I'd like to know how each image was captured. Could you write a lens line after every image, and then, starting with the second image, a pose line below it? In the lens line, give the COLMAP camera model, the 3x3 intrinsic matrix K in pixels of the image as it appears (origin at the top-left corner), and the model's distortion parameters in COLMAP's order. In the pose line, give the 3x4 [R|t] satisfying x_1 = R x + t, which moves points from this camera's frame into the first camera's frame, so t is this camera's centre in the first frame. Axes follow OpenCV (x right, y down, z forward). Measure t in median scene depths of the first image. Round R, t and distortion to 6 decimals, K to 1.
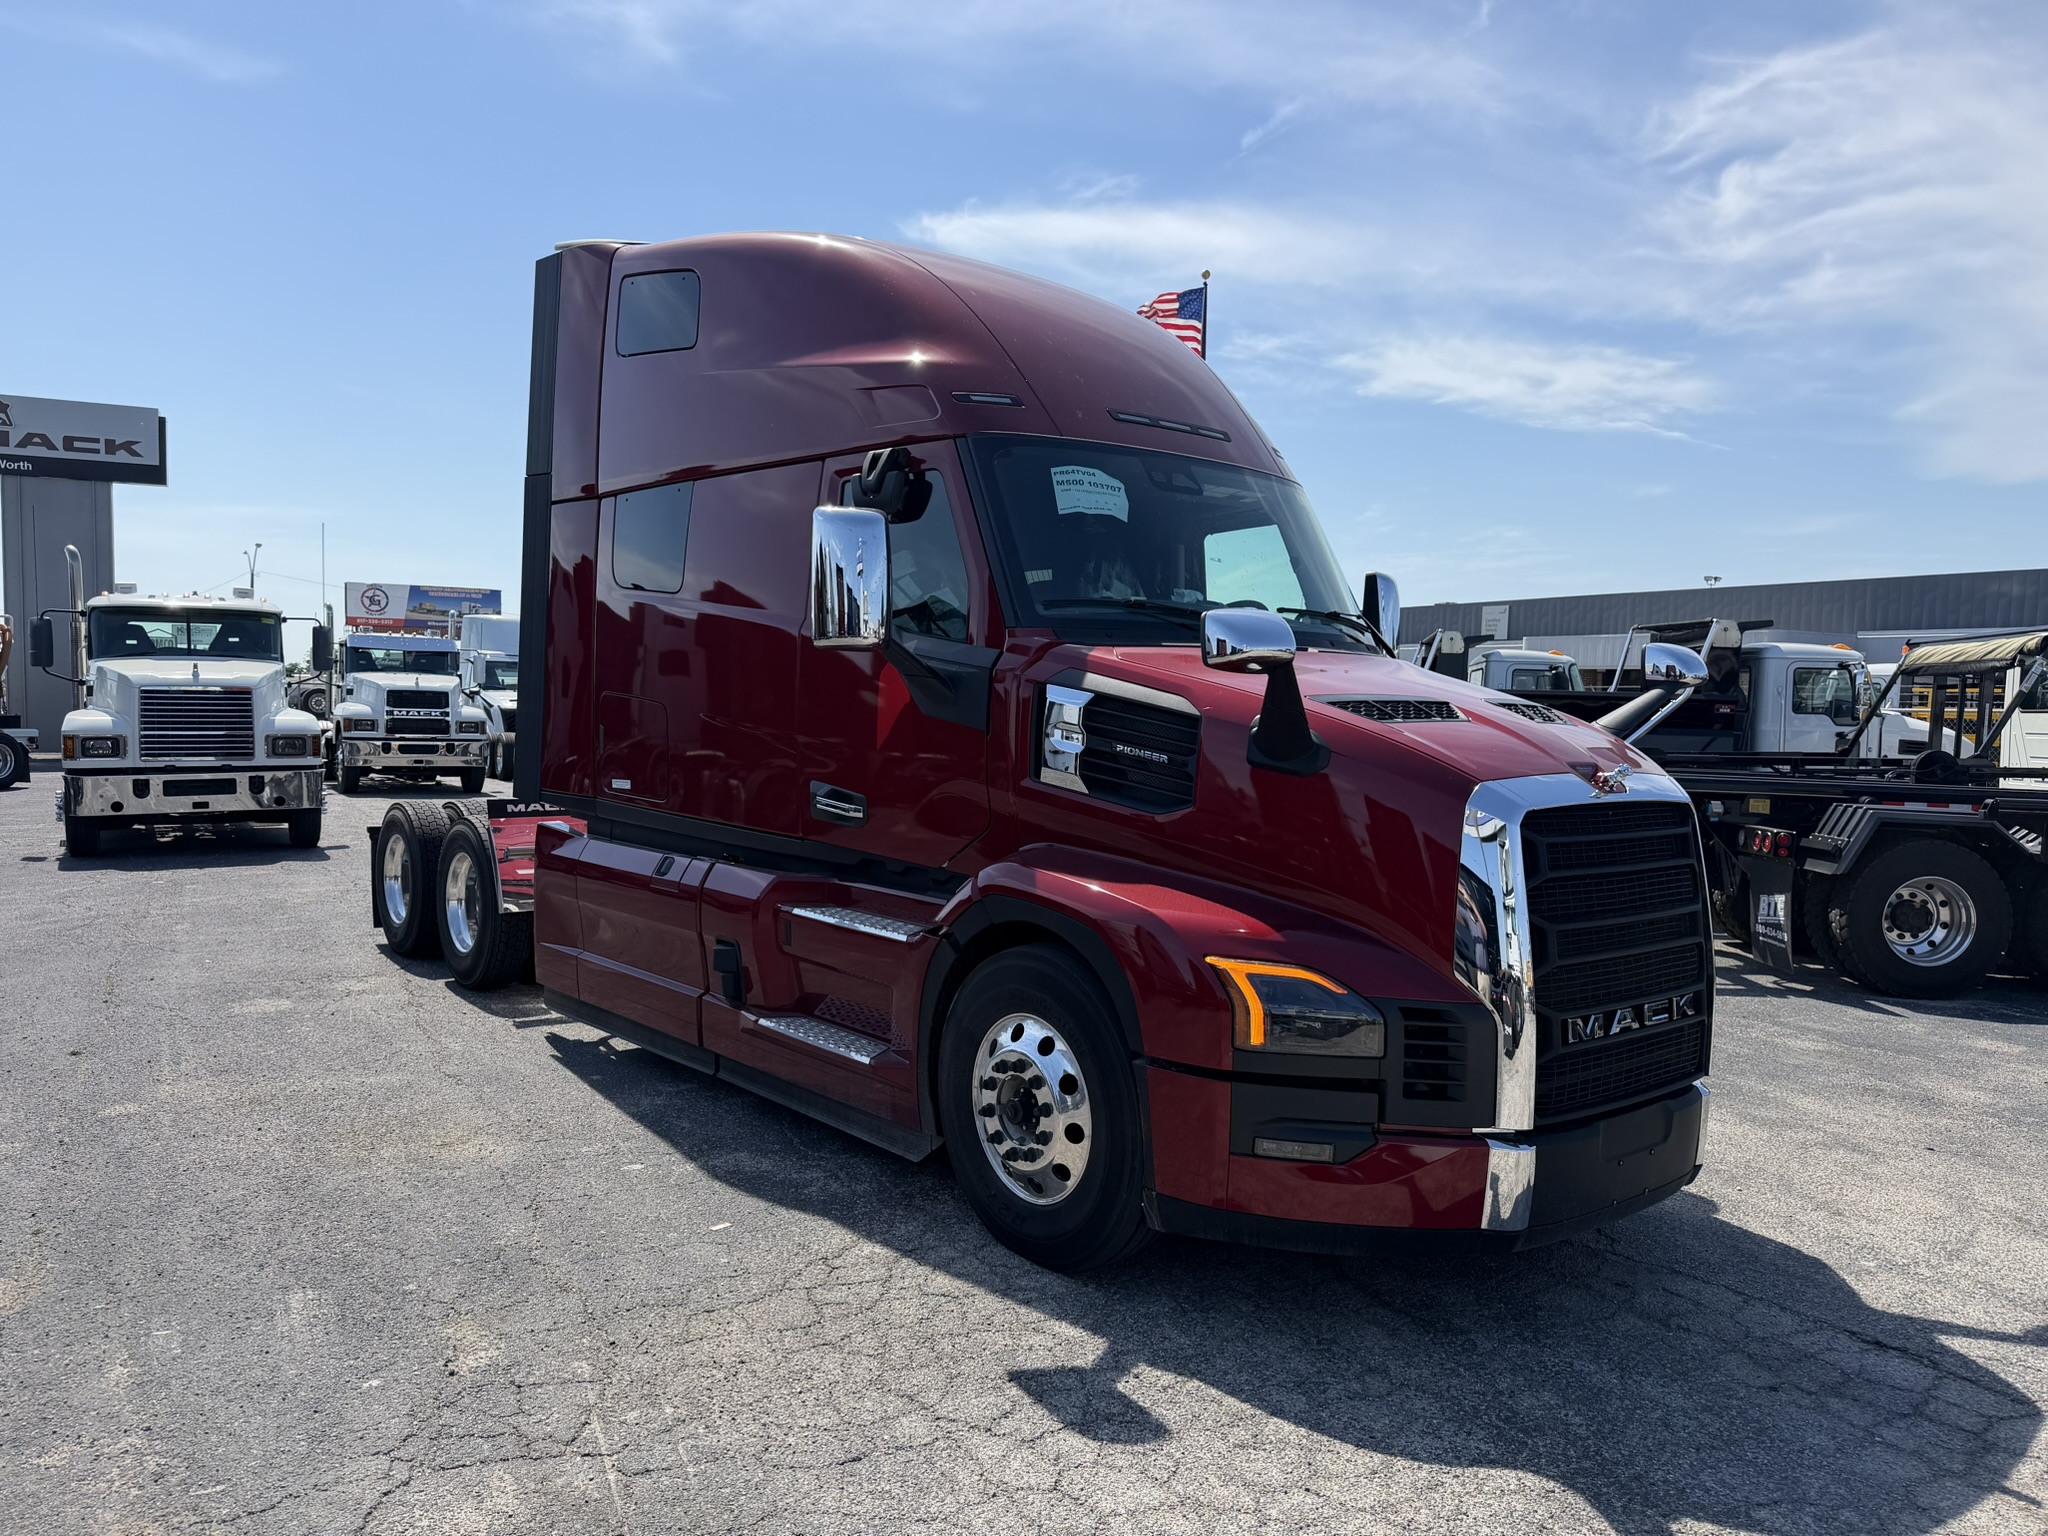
lens RADIAL K [[1396.8, 0, 1024.0], [0, 1396.8, 768.0], [0, 0, 1]] dist [0.014730, -0.022689]
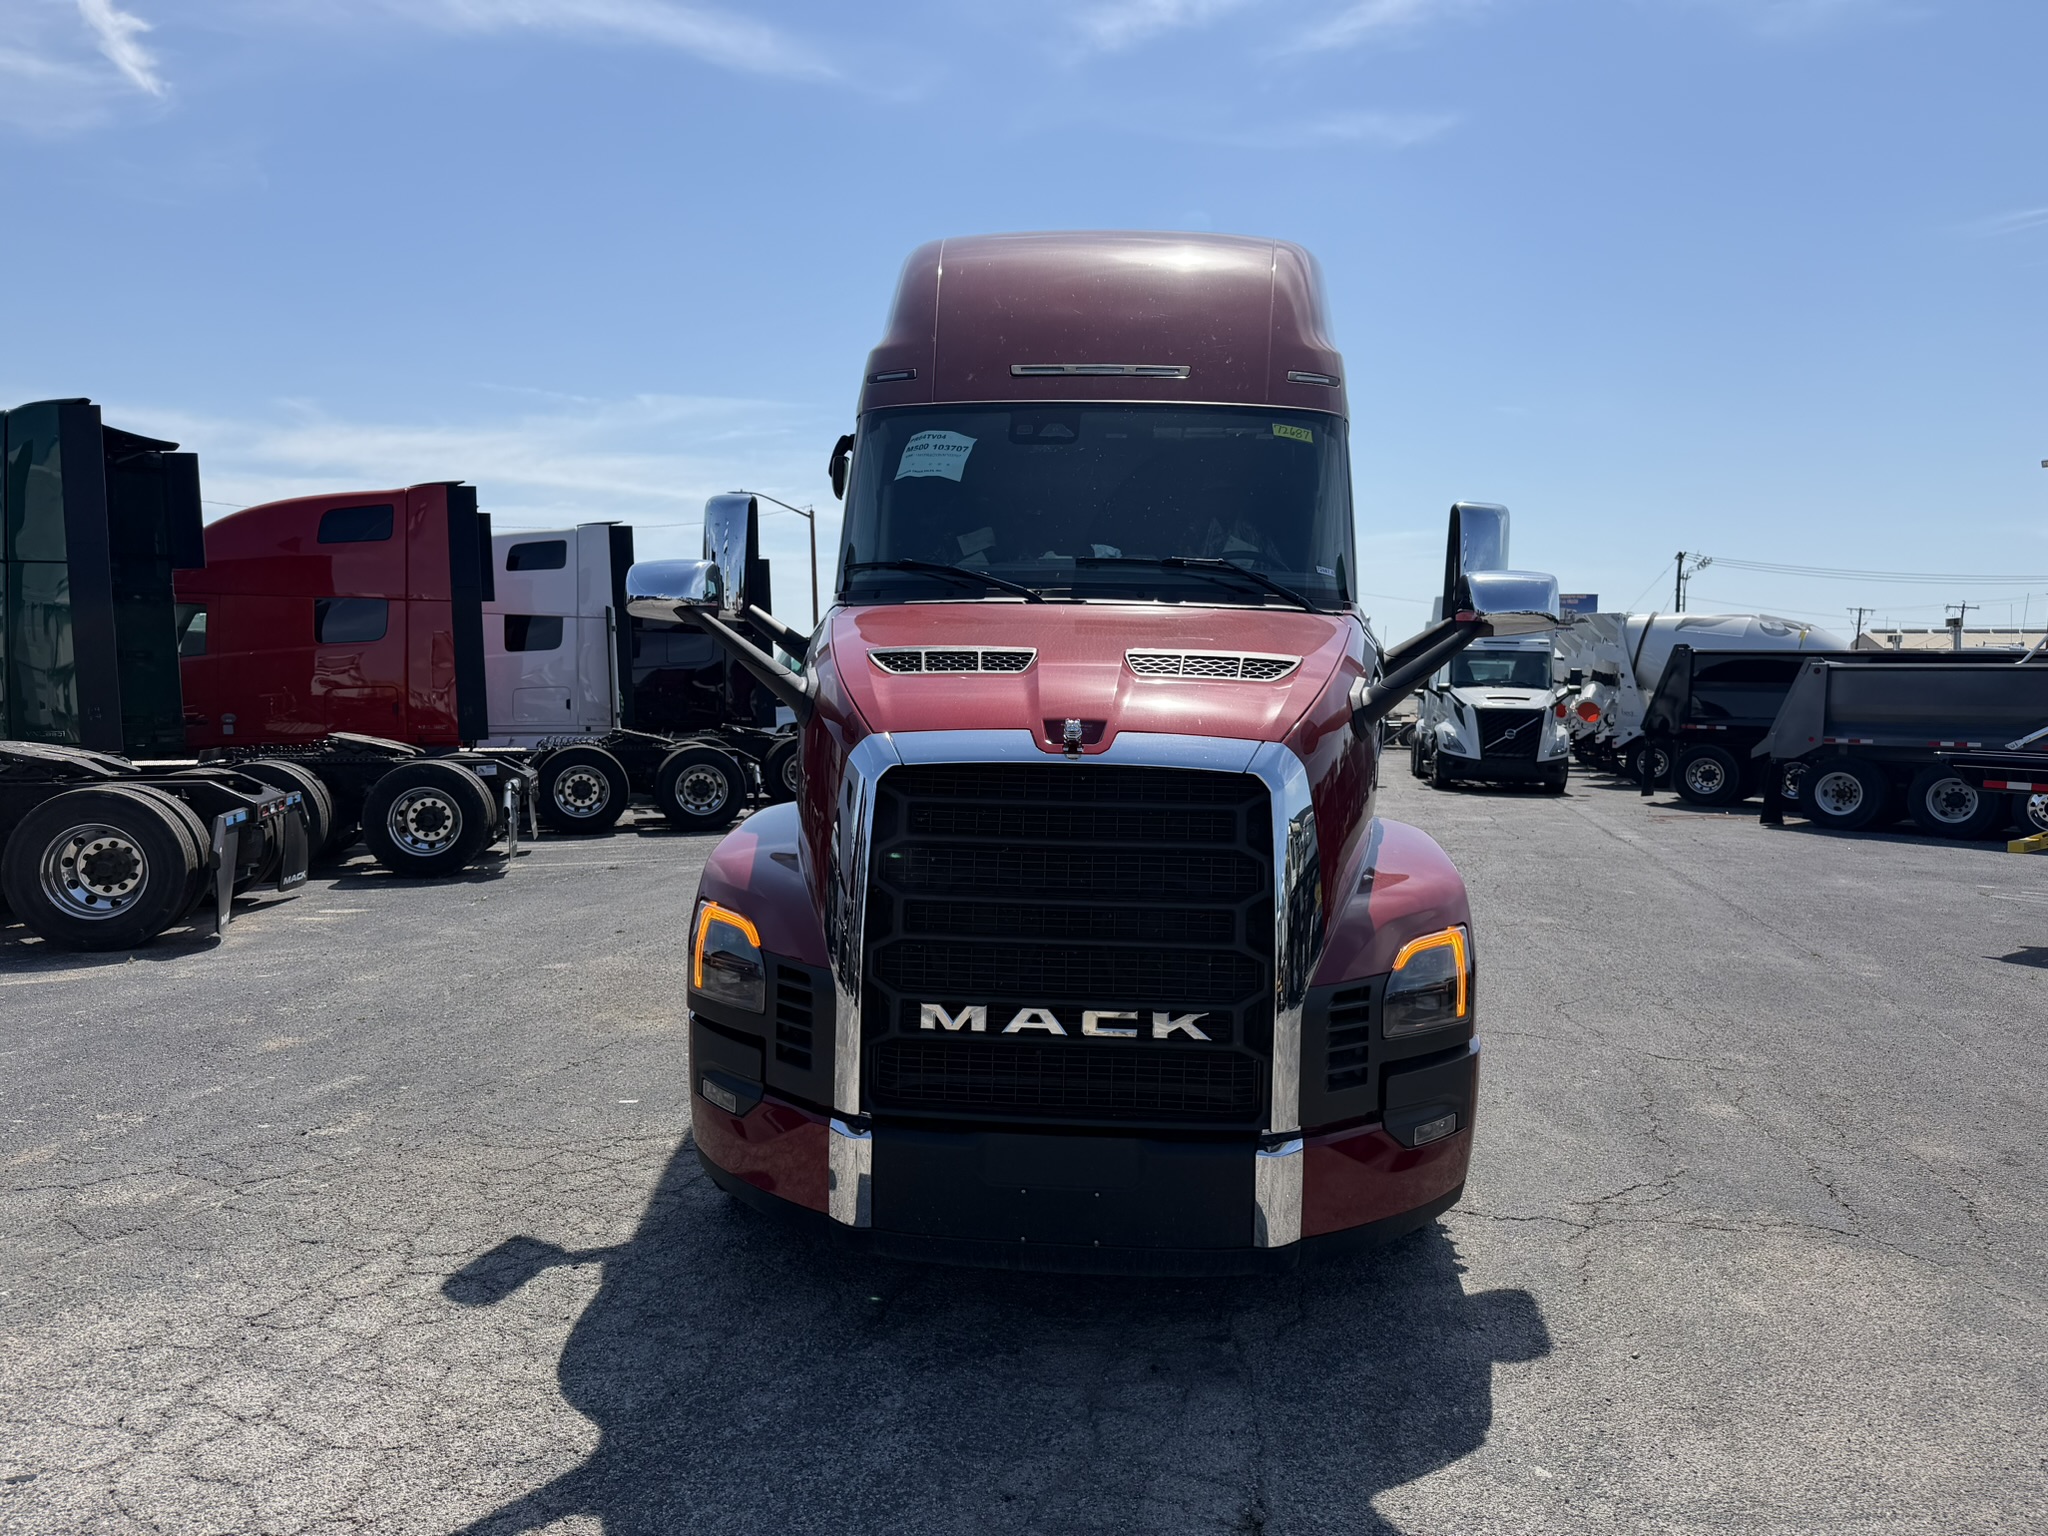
lens RADIAL K [[1417.6, 0, 1024.4], [0, 1417.6, 729.2], [0, 0, 1]] dist [0.003225, -0.001655]
pose [[0.752851, 0.017274, -0.657964, 1.006305], [-0.035462, 0.999268, -0.014342, 0.017046], [0.657235, 0.034131, 0.752913, 0.360492]]
